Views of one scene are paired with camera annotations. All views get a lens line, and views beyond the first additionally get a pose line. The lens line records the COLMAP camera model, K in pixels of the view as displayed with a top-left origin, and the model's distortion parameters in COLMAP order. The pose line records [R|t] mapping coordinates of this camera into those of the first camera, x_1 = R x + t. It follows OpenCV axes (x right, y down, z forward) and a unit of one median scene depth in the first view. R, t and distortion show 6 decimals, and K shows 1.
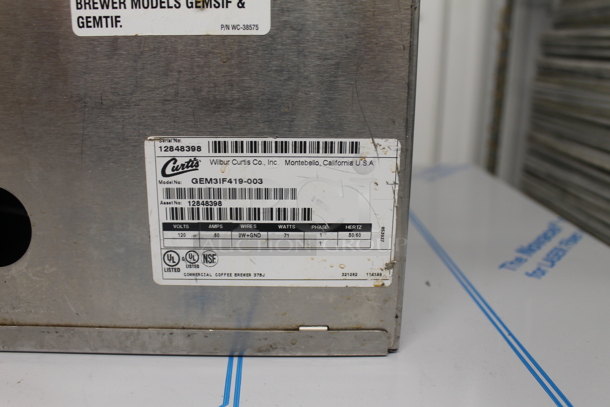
lens RADIAL K [[552.5, 0, 305.7], [0, 552.5, 197.7], [0, 0, 1]] dist [-0.151660, 0.121582]
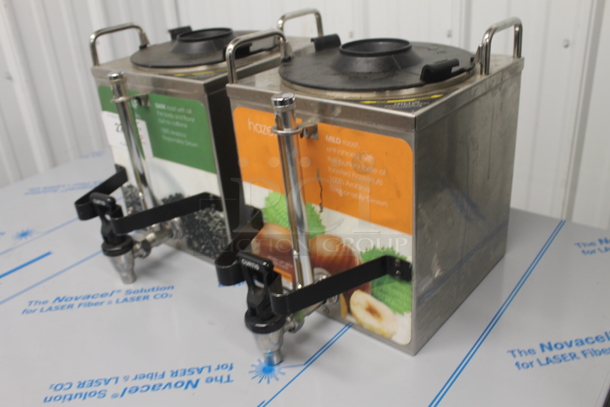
lens RADIAL K [[552.5, 0, 304.6], [0, 552.5, 201.2], [0, 0, 1]] dist [-0.151660, 0.121582]
pose [[0.728101, 0.238662, -0.642580, 1.267804], [-0.096797, 0.963835, 0.248300, -0.957599], [0.678601, -0.118588, 0.724870, -0.745071]]
